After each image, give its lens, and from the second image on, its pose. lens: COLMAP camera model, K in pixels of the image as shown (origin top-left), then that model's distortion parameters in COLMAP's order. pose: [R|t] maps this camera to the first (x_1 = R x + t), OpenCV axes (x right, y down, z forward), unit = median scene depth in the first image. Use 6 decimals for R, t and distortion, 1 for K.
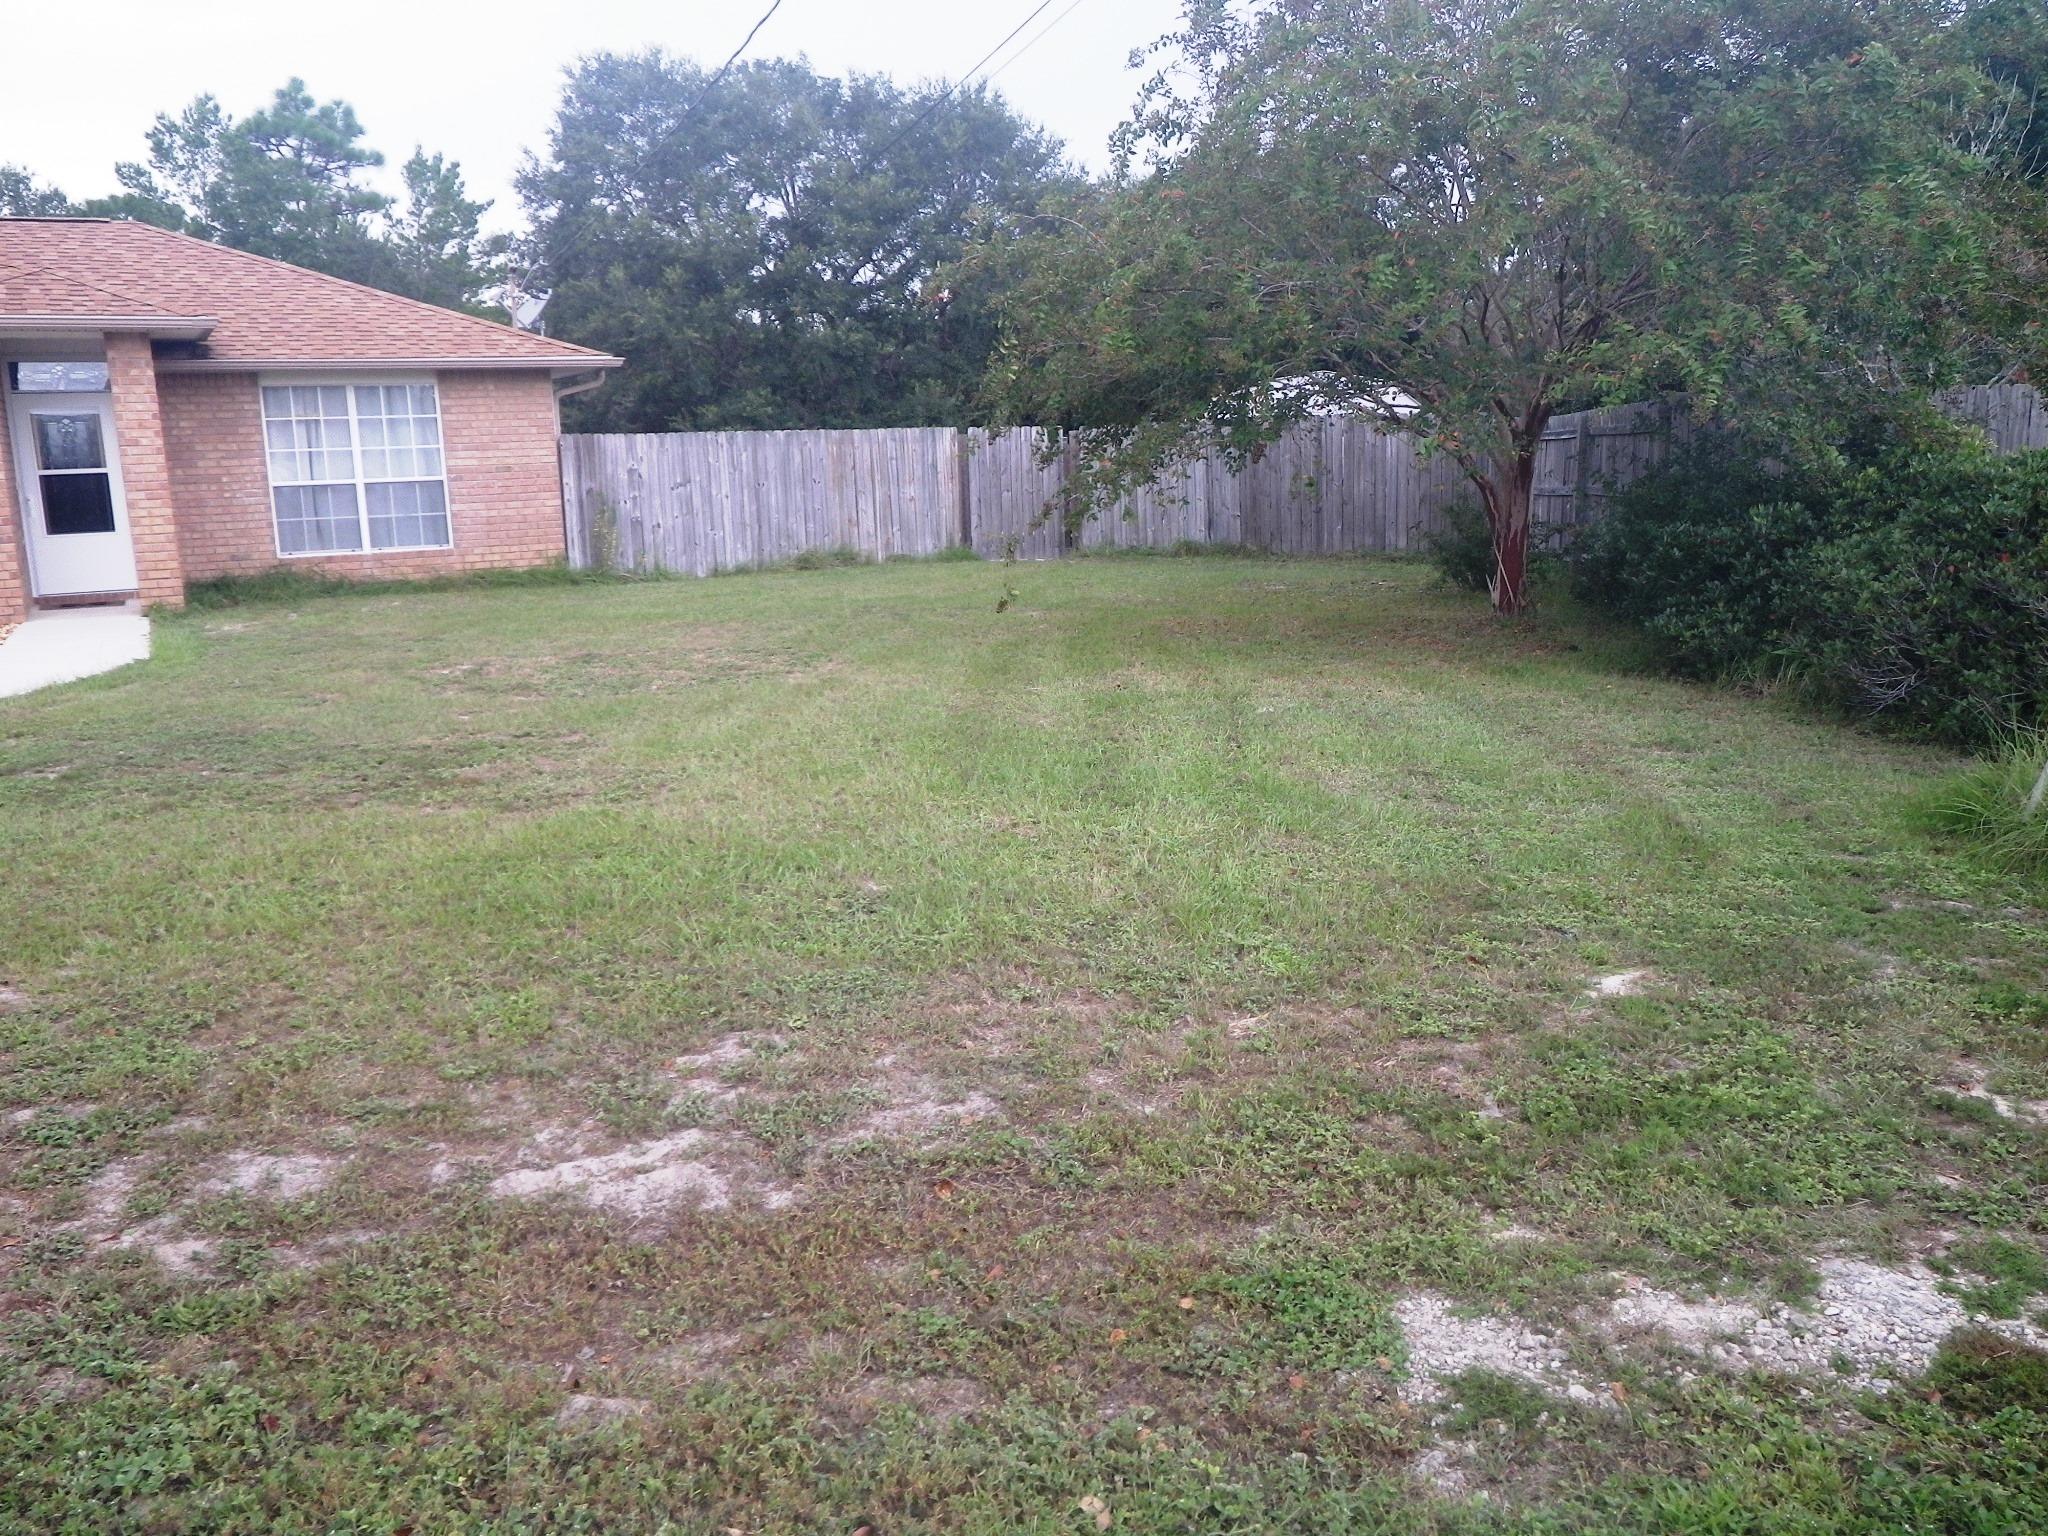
lens RADIAL K [[1698.9, 0, 1029.7], [0, 1698.9, 764.5], [0, 0, 1]] dist [-0.012939, 0.019202]
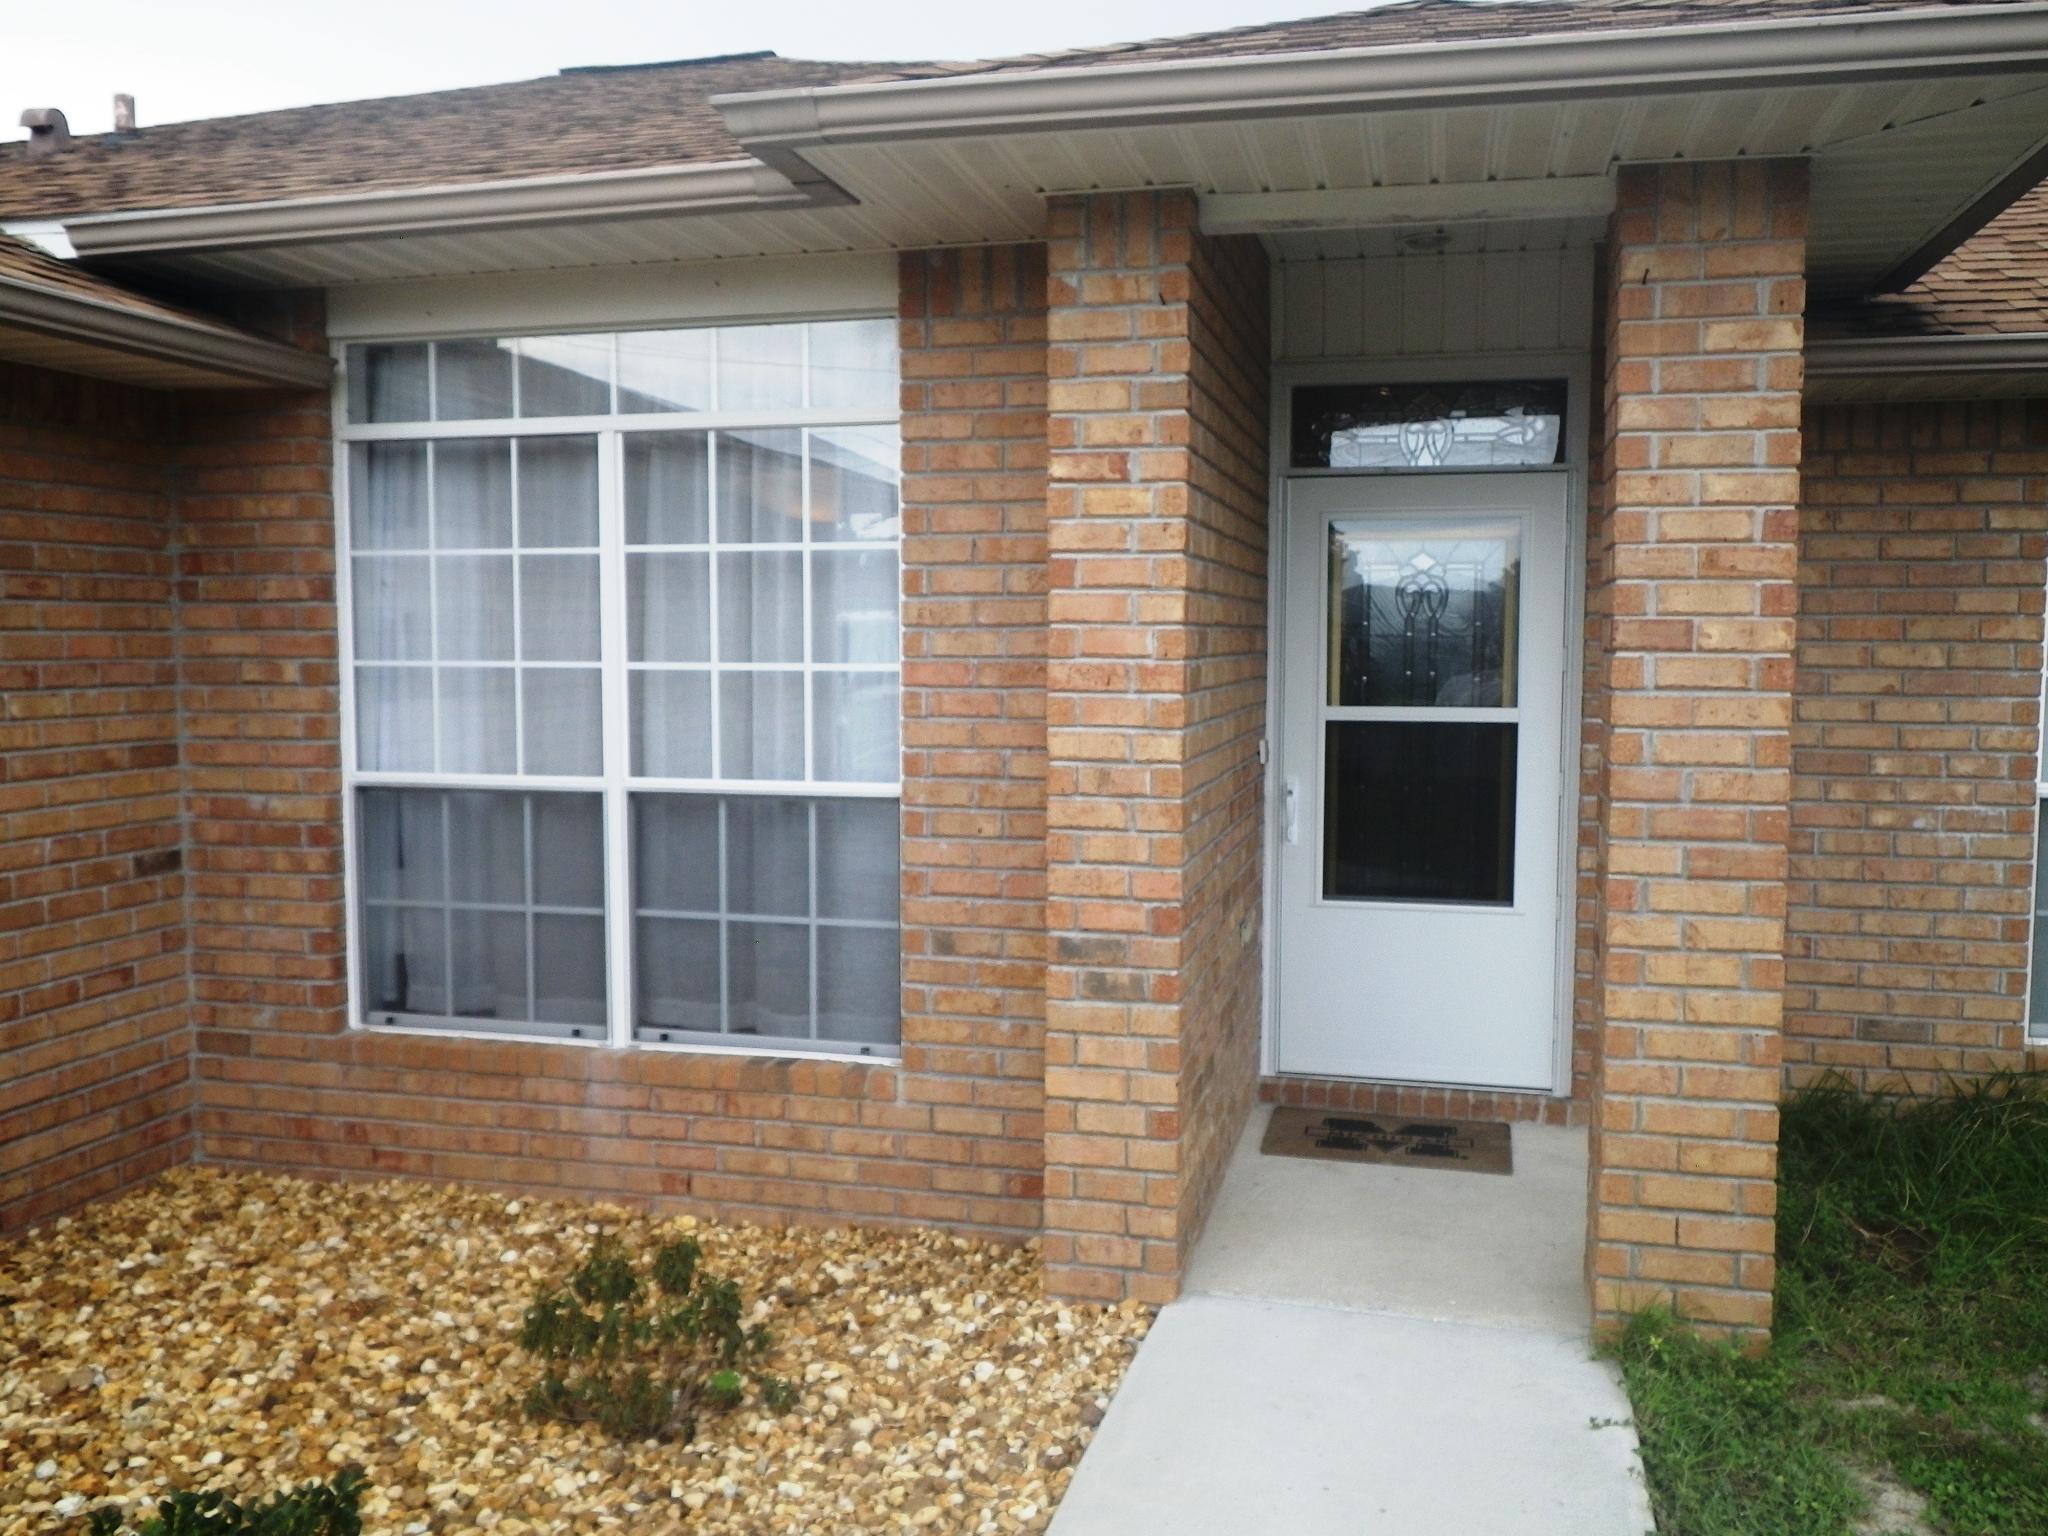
lens RADIAL K [[1698.9, 0, 1026.9], [0, 1698.9, 768.8], [0, 0, 1]] dist [-0.012939, 0.019202]
pose [[0.741531, 0.085233, -0.665483, -0.424568], [-0.155096, 0.986808, -0.046432, -0.142911], [0.652746, 0.137645, 0.744968, 0.747964]]
